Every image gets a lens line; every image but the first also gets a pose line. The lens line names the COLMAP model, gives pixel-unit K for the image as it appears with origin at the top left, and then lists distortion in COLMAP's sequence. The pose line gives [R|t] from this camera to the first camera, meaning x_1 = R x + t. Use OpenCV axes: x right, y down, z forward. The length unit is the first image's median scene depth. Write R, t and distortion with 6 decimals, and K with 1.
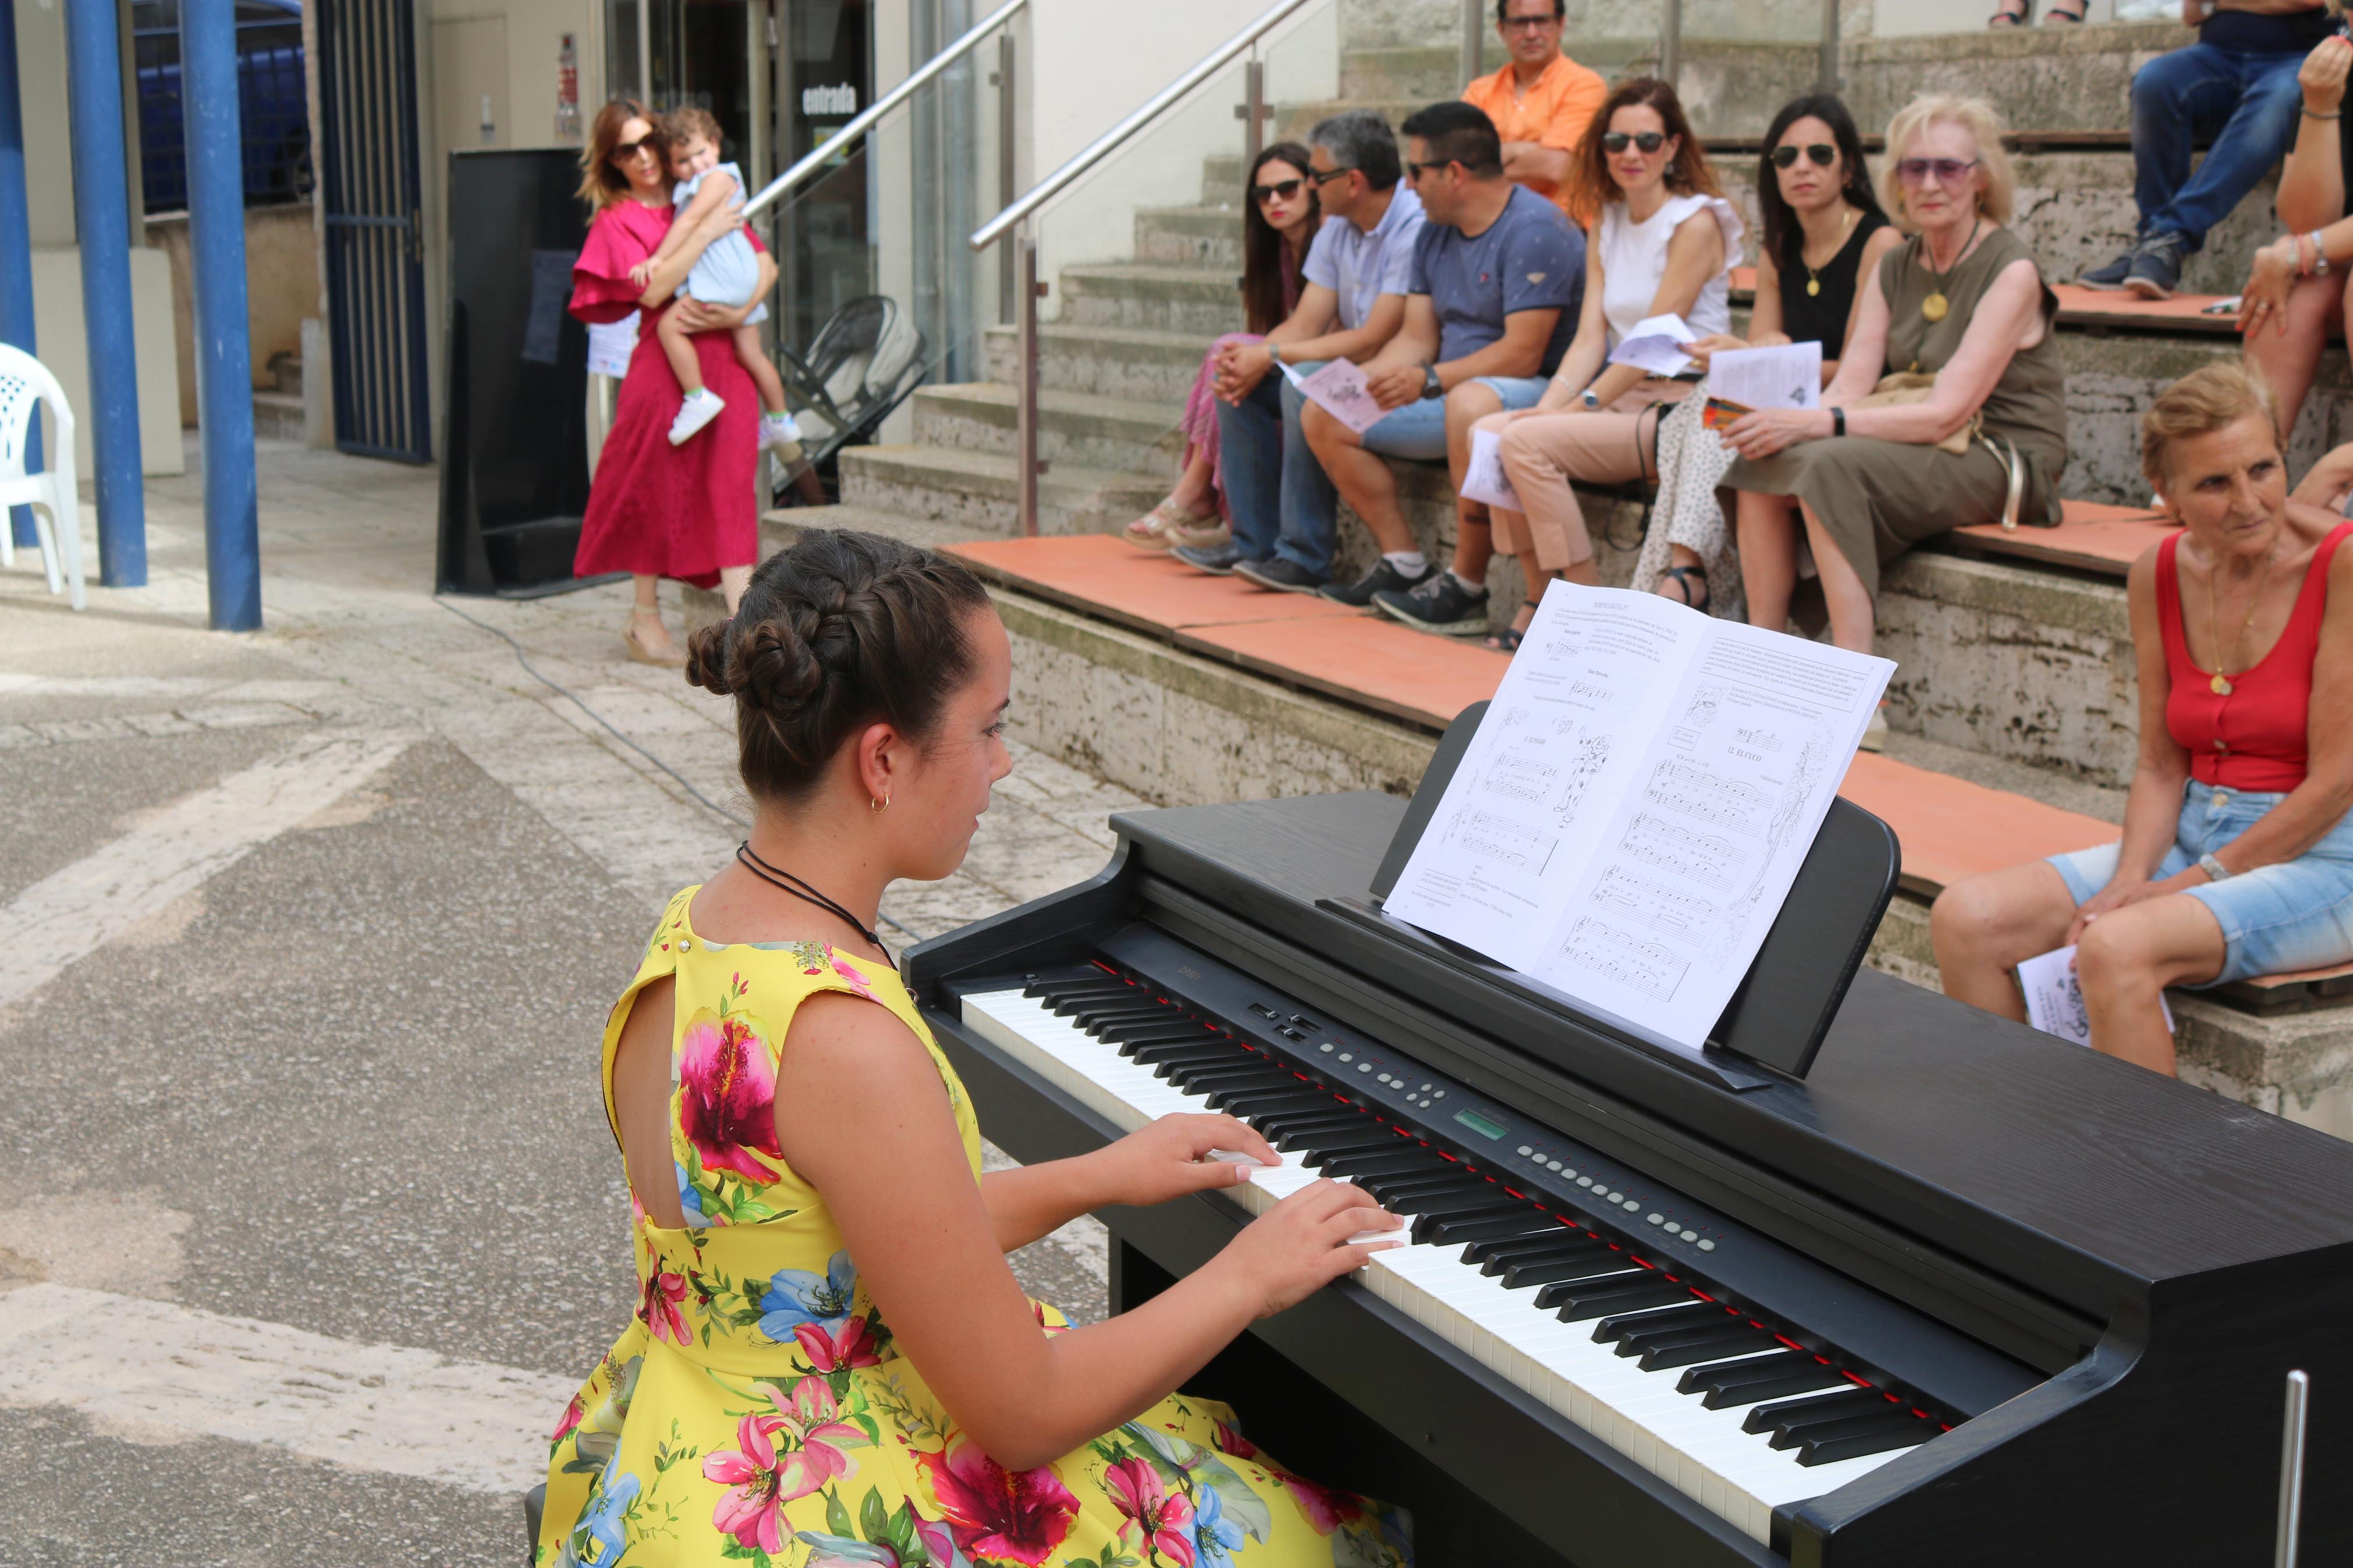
lens RADIAL K [[3278.1, 0, 1129.2], [0, 3278.1, 814.0], [0, 0, 1]] dist [-0.059795, 0.111354]
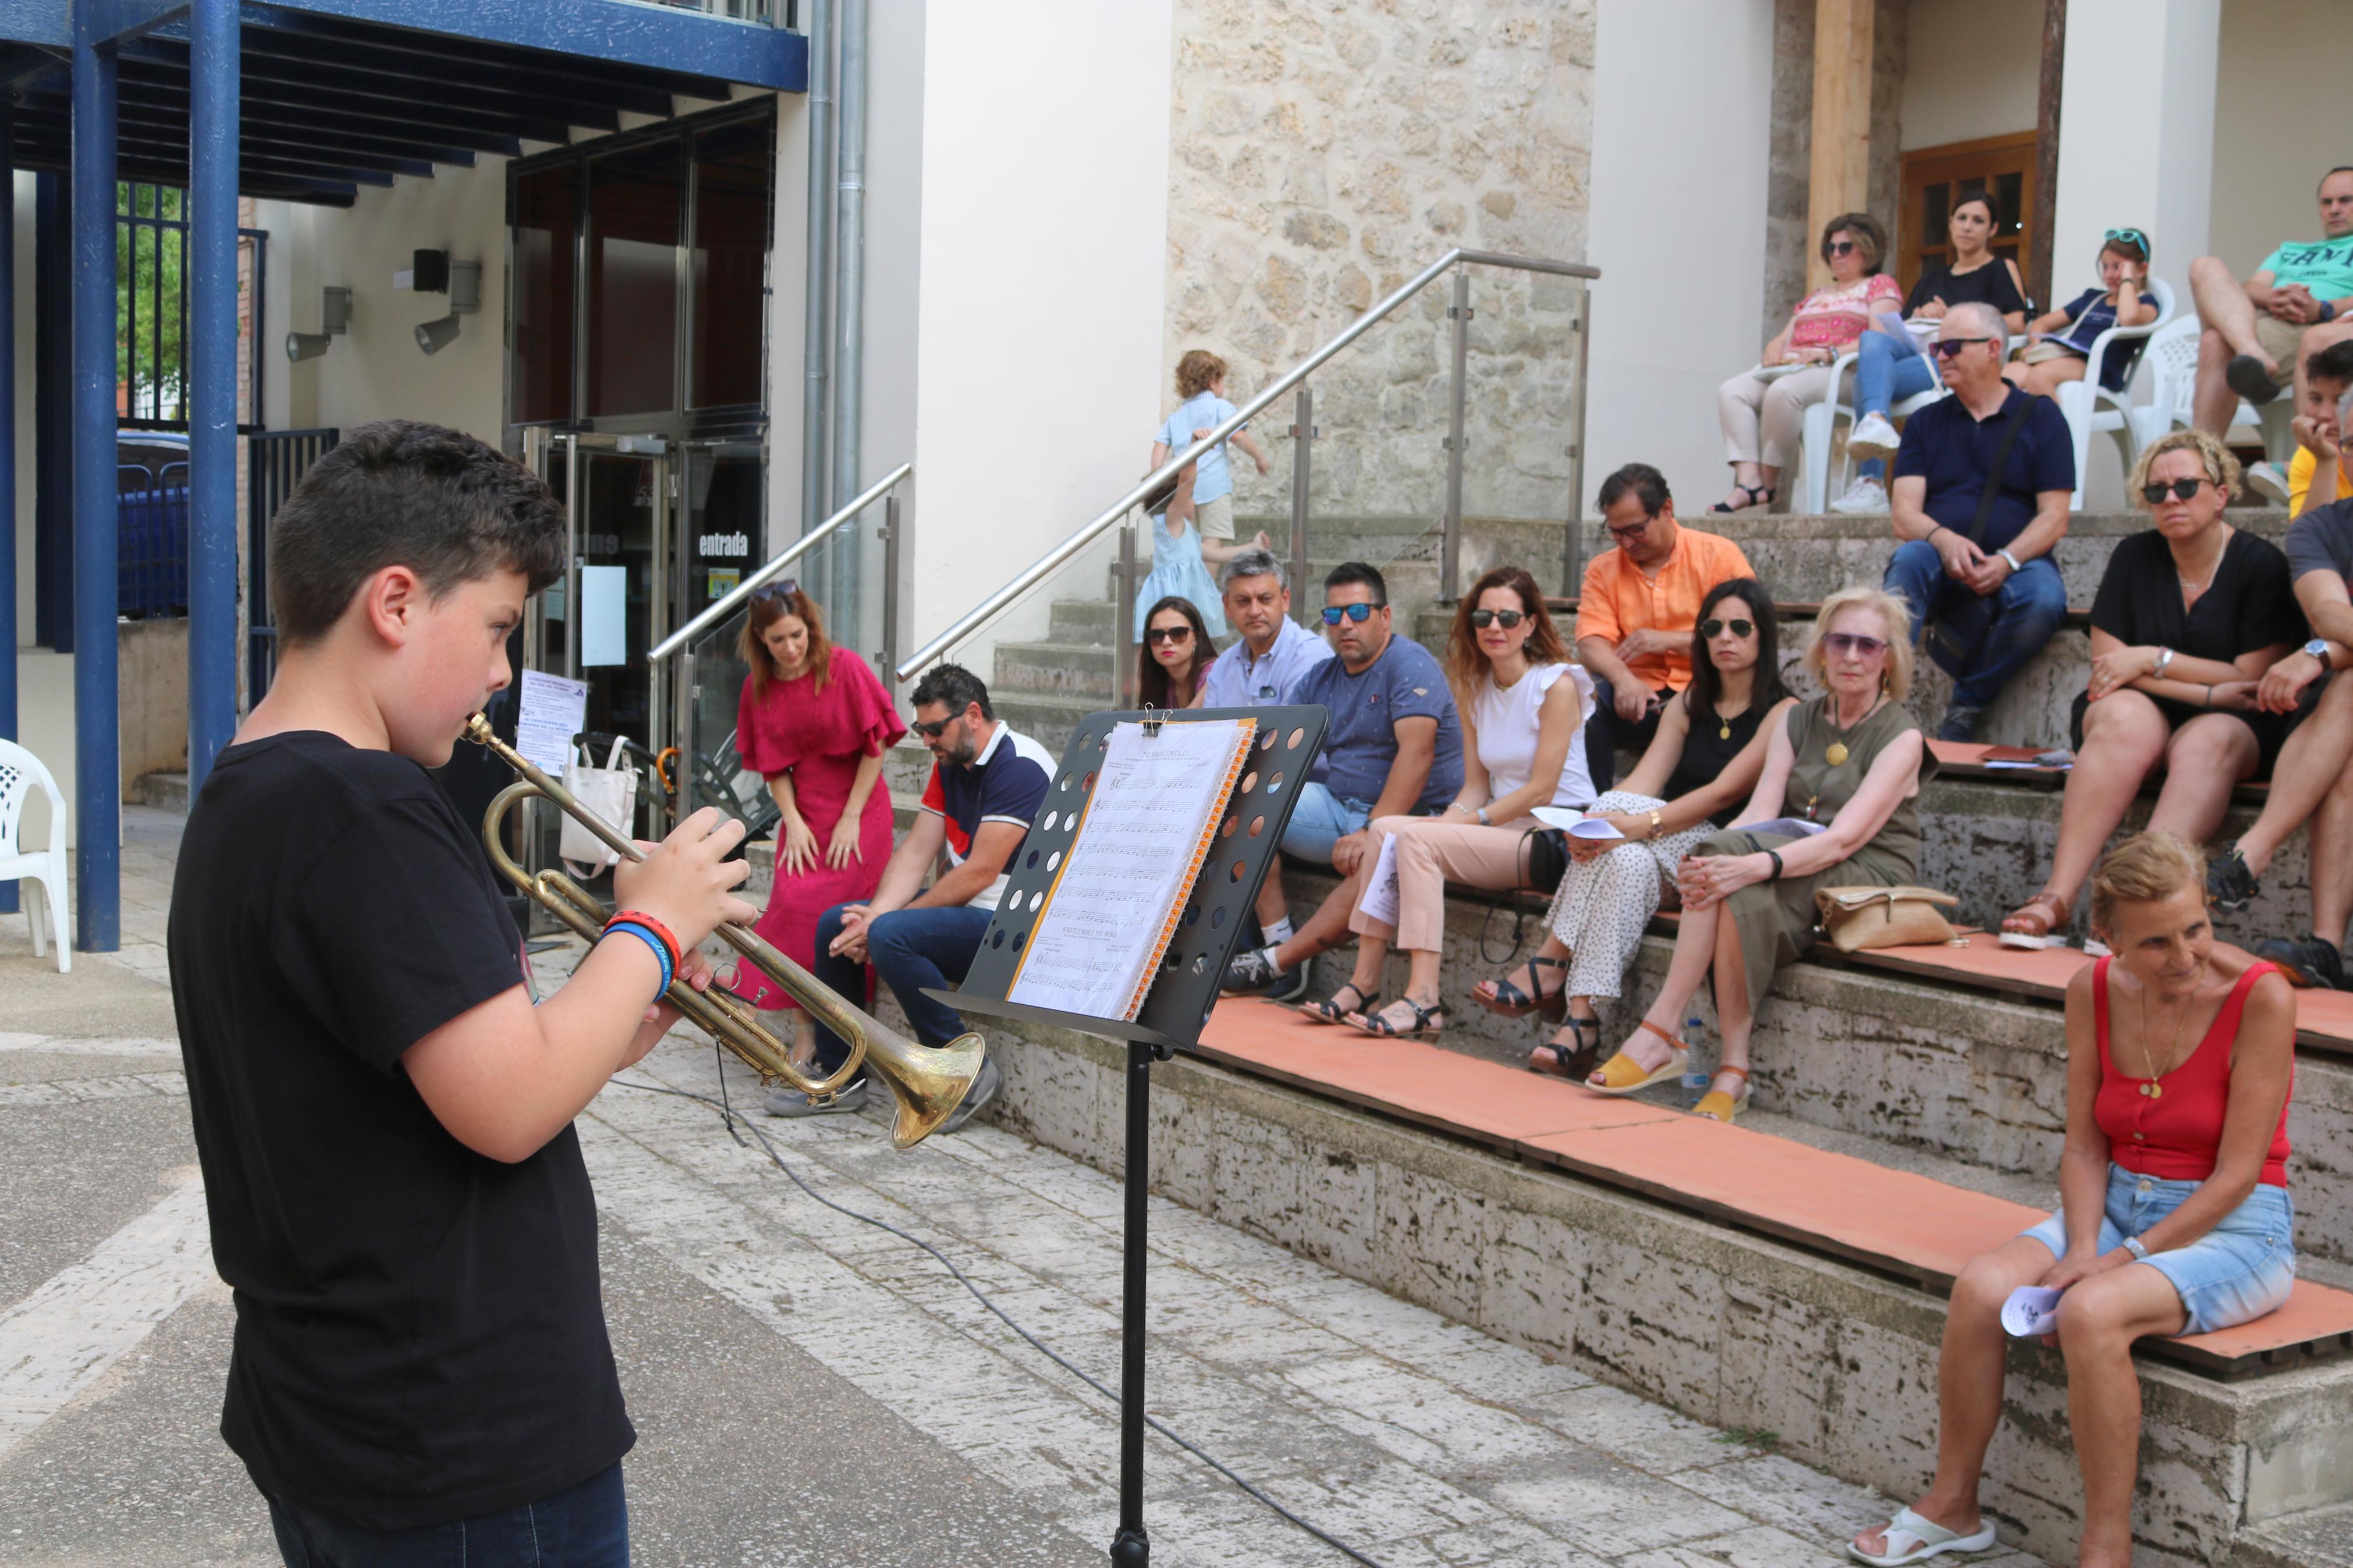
lens RADIAL K [[2719.8, 0, 1138.4], [0, 2719.8, 813.8], [0, 0, 1]] dist [-0.104416, 0.141694]
pose [[0.993061, 0.013733, 0.116799, -0.104454], [-0.000462, 0.993607, -0.112896, -0.021594], [-0.117603, 0.112059, 0.986718, 0.050443]]
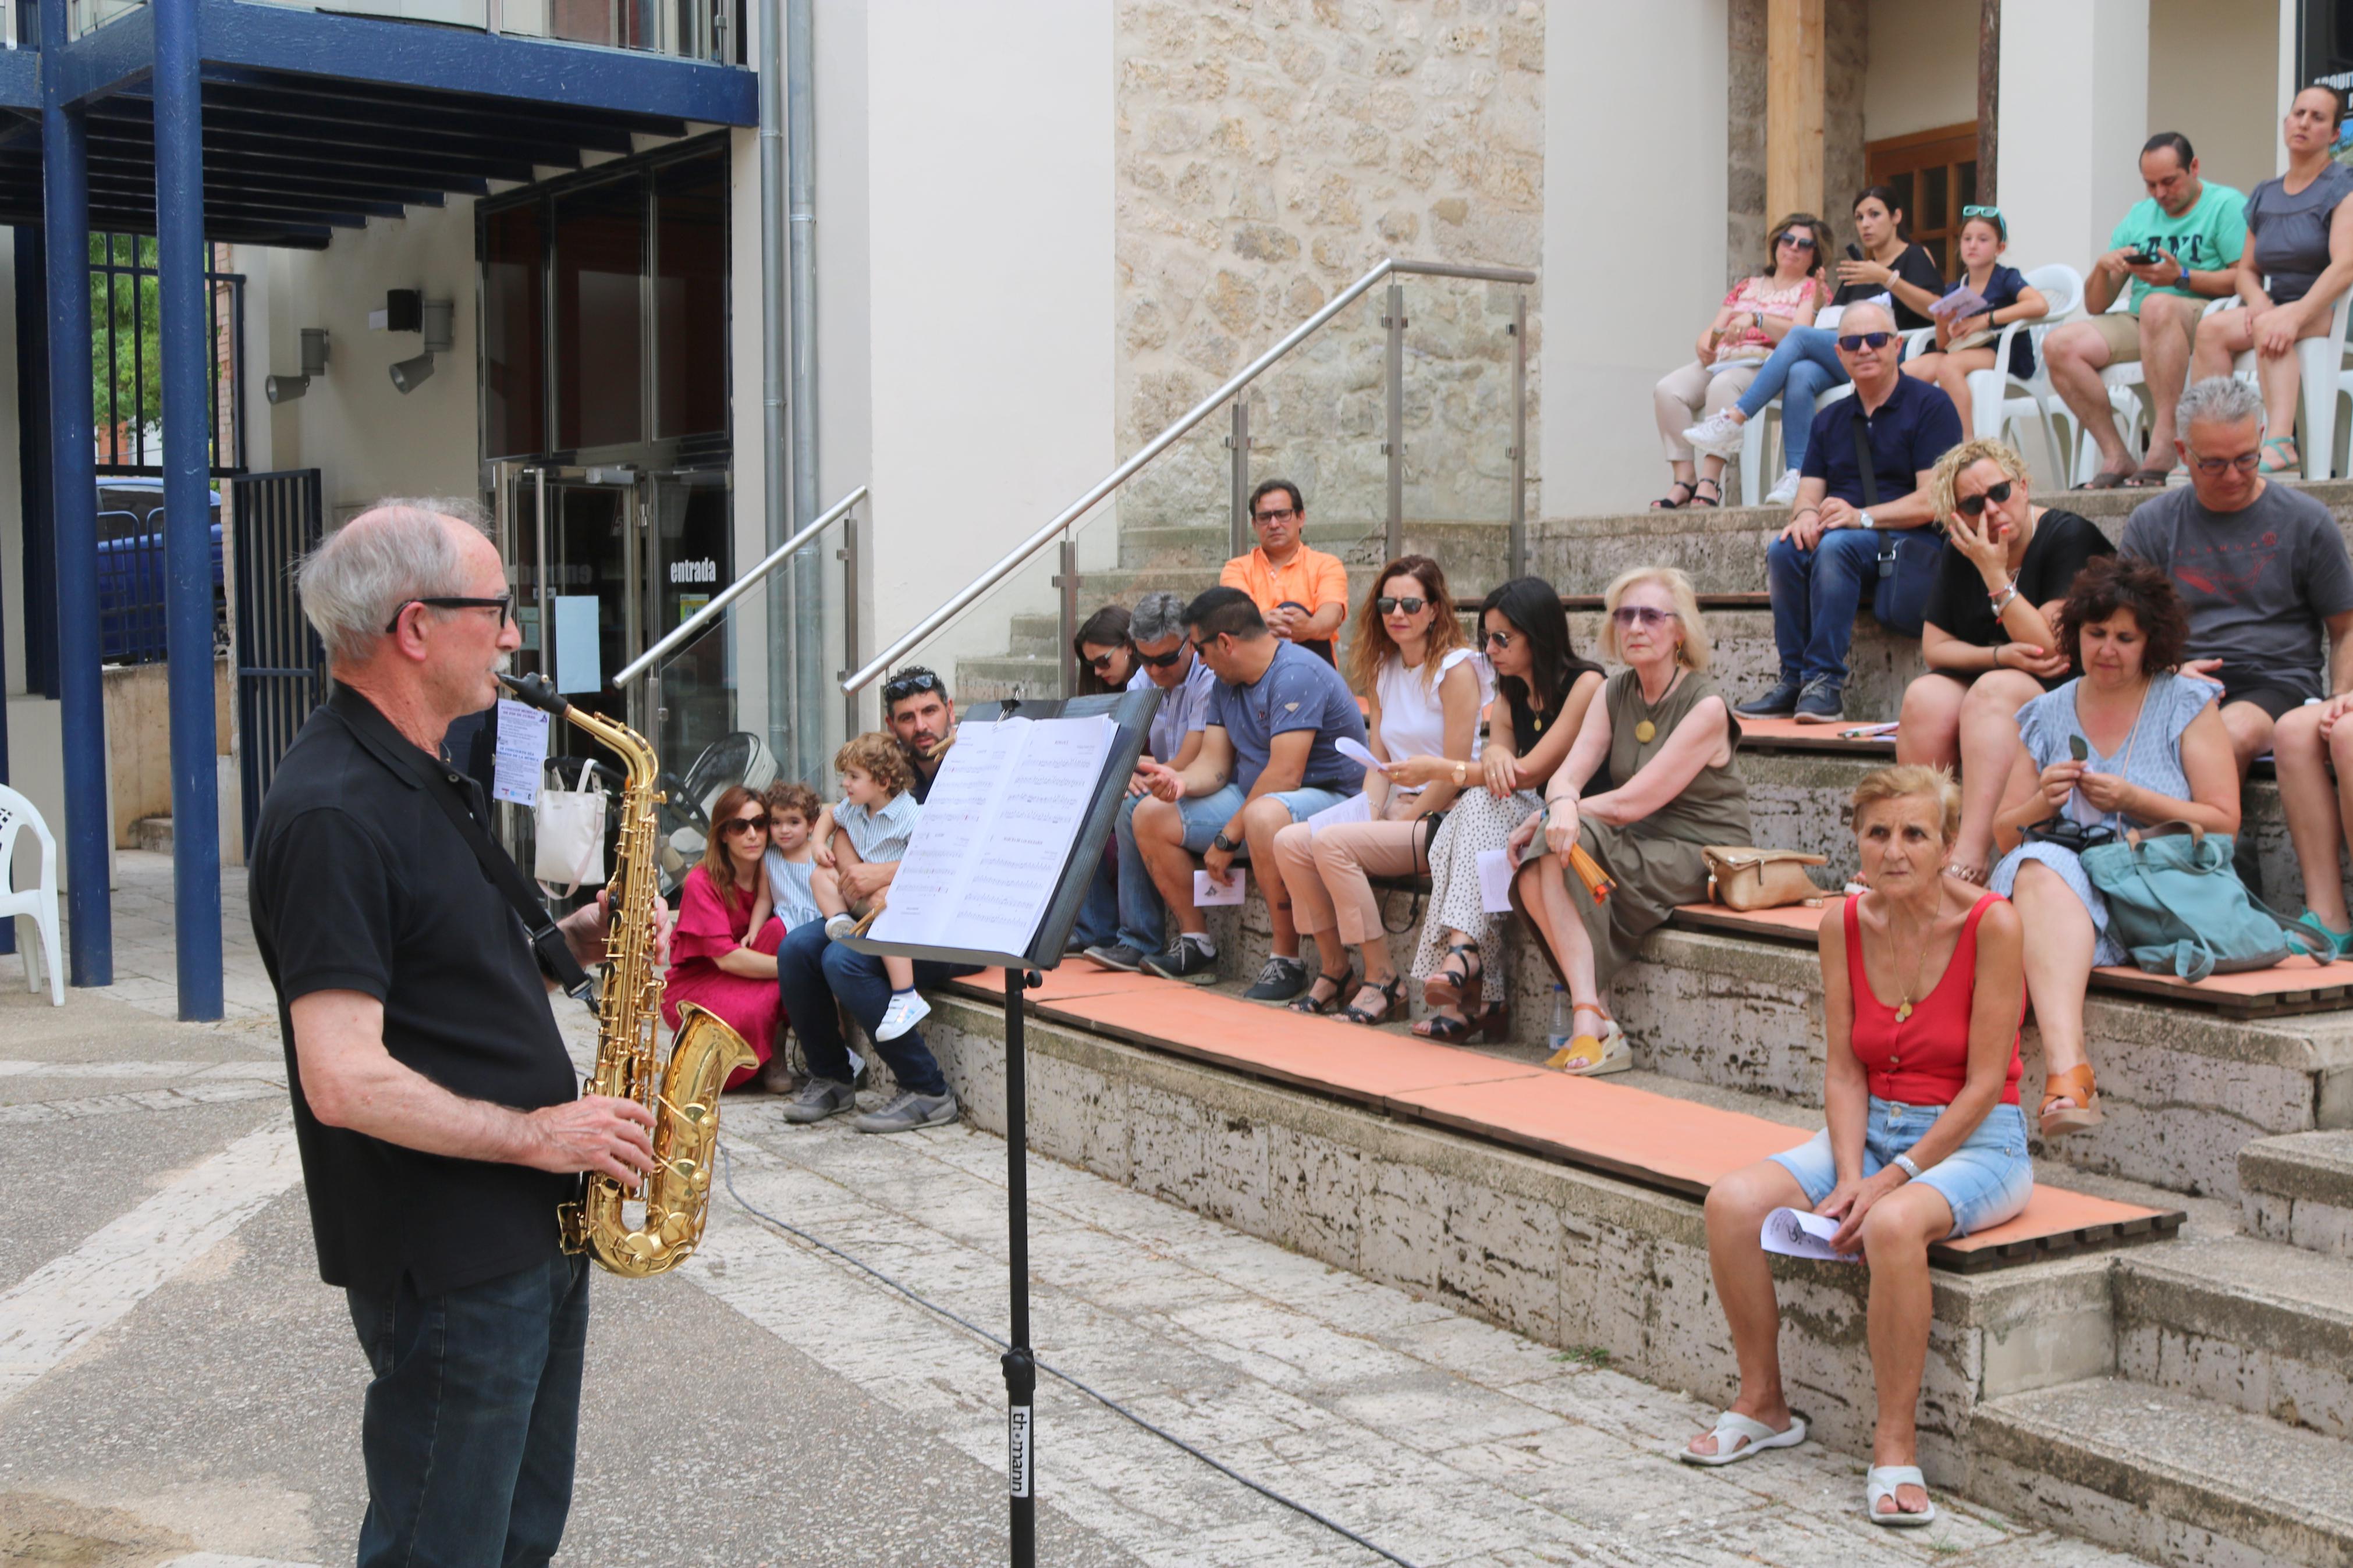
lens RADIAL K [[2849.2, 0, 1142.5], [0, 2849.2, 821.5], [0, 0, 1]] dist [-0.084035, 0.108011]
pose [[0.994992, -0.014176, 0.098942, -0.059900], [0.026162, 0.992317, -0.120922, 0.007182], [-0.096467, 0.122905, 0.987719, -0.071887]]
